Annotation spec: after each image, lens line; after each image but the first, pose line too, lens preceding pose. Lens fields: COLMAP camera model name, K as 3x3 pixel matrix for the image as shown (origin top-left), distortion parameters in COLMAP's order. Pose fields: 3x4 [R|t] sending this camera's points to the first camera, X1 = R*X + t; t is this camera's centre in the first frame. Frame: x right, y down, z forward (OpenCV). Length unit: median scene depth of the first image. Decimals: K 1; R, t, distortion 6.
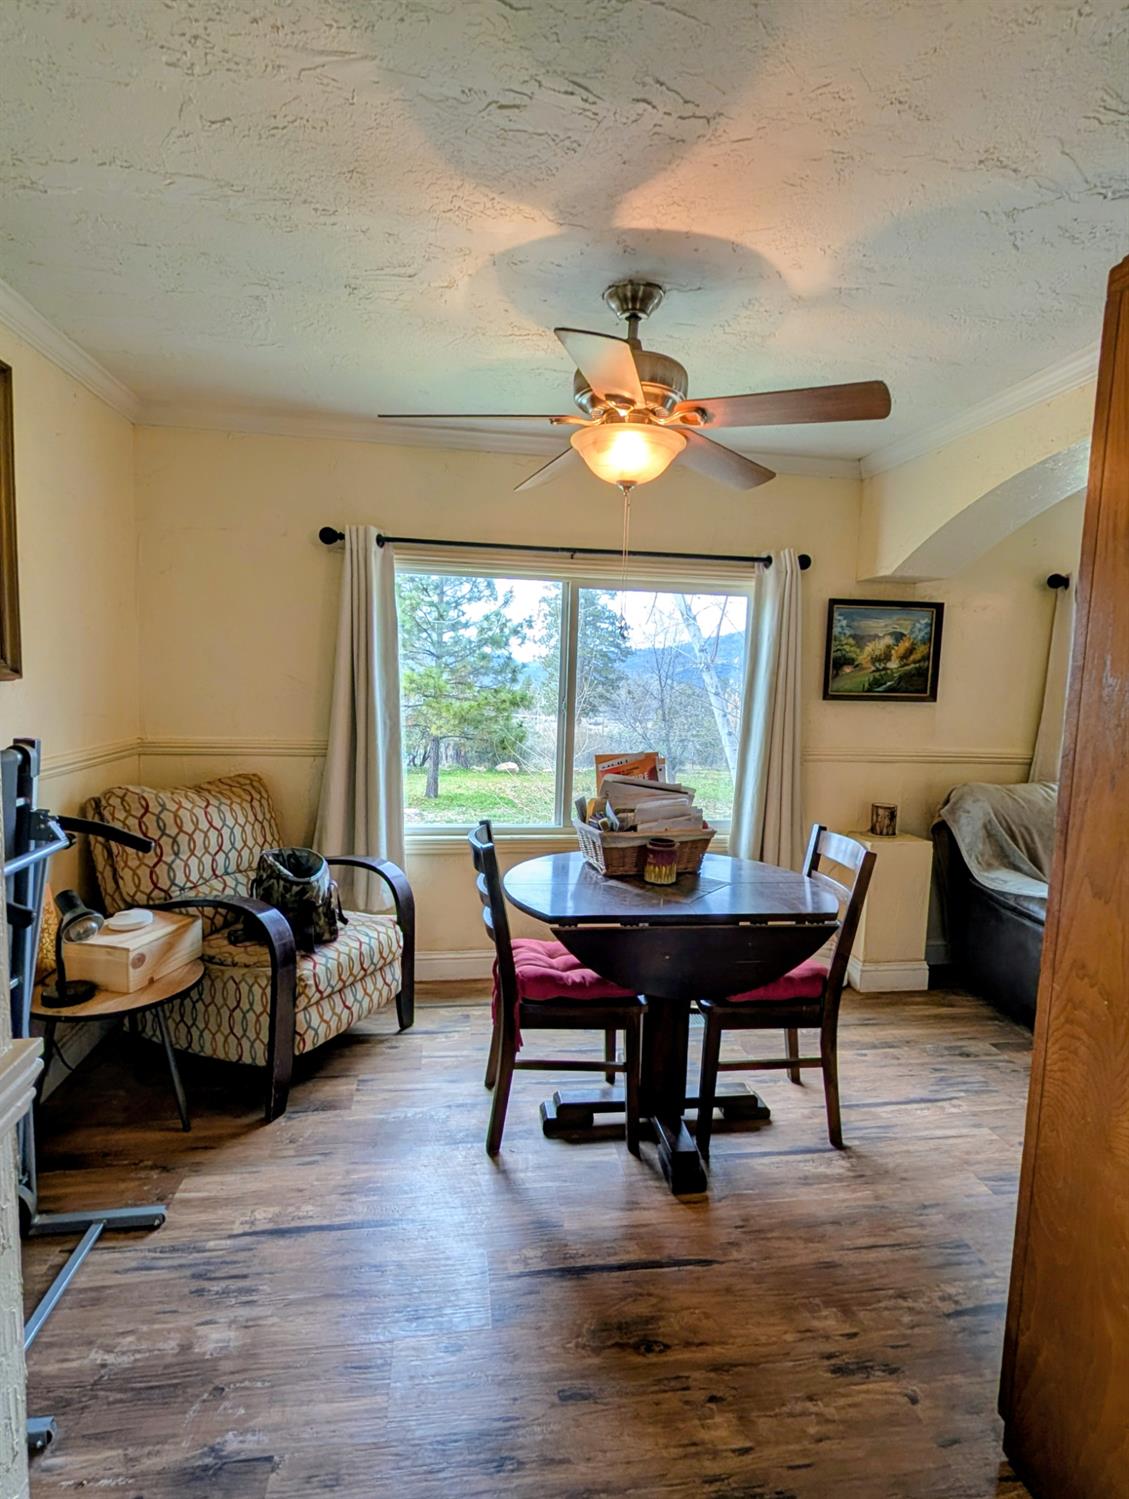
lens RADIAL K [[737.7, 0, 567.3], [0, 737.7, 752.1], [0, 0, 1]] dist [-0.000345, 0.000057]
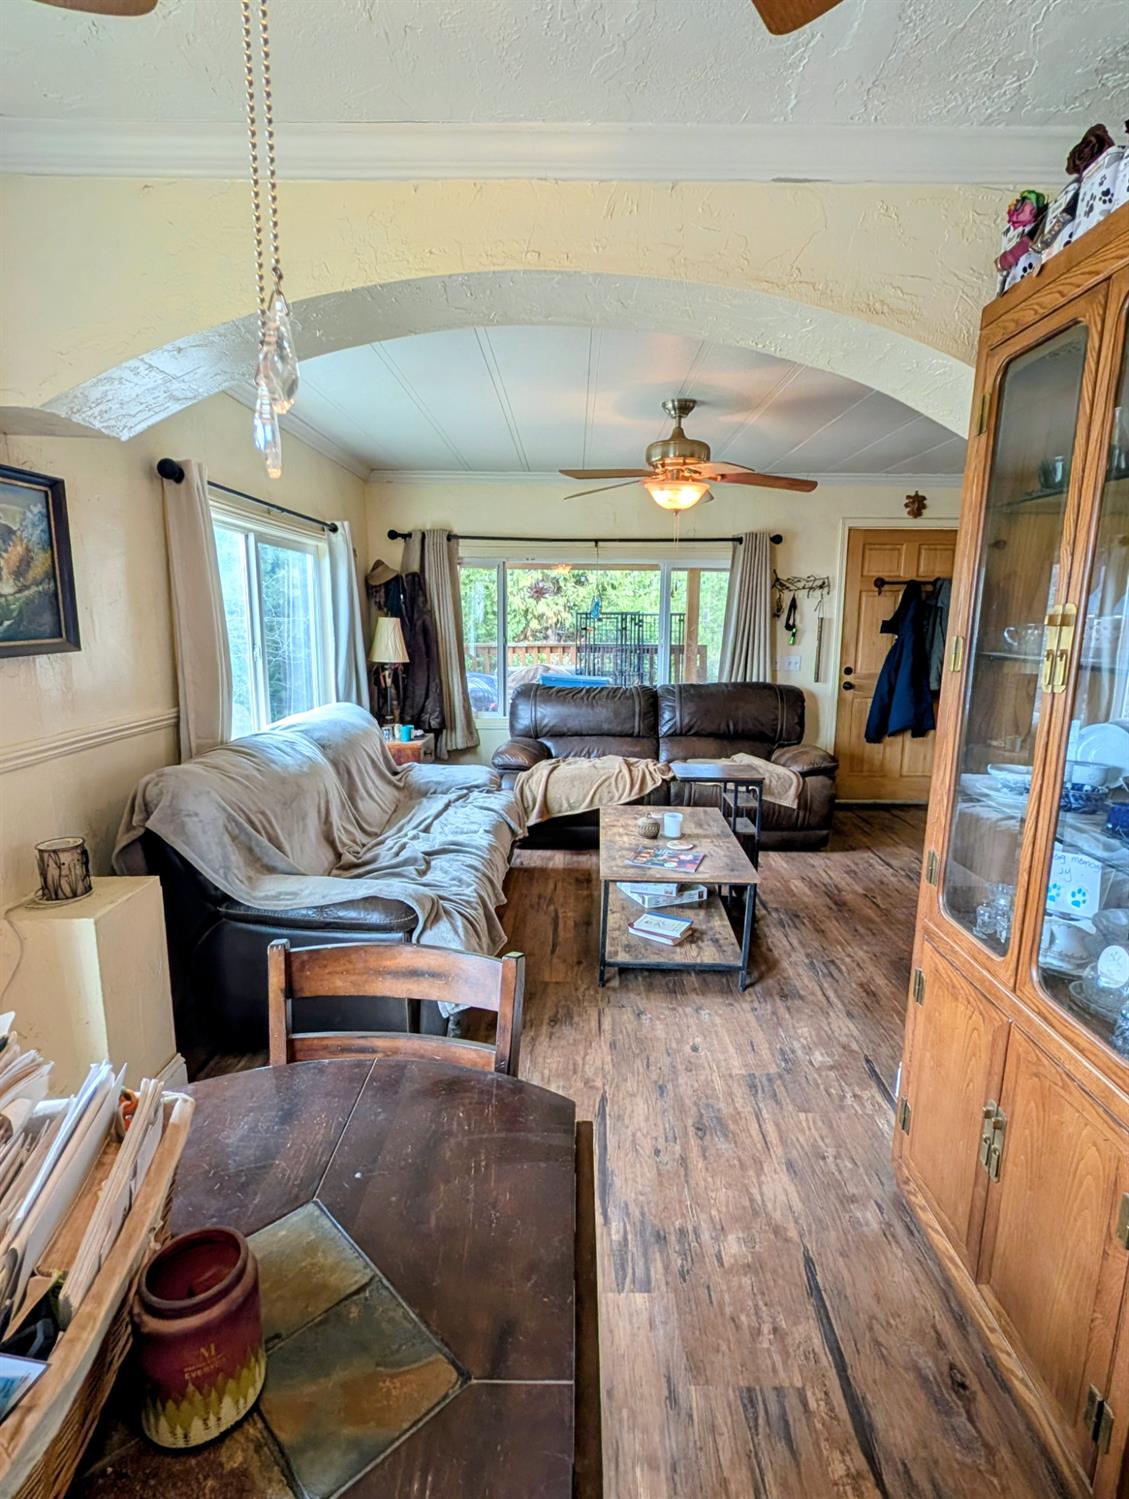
lens RADIAL K [[737.7, 0, 567.3], [0, 737.7, 752.1], [0, 0, 1]] dist [-0.000345, 0.000057]
pose [[0.156412, -0.213167, 0.964414, -0.036061], [0.089951, 0.975449, 0.201018, -0.075976], [-0.983587, 0.055309, 0.171746, 0.536371]]
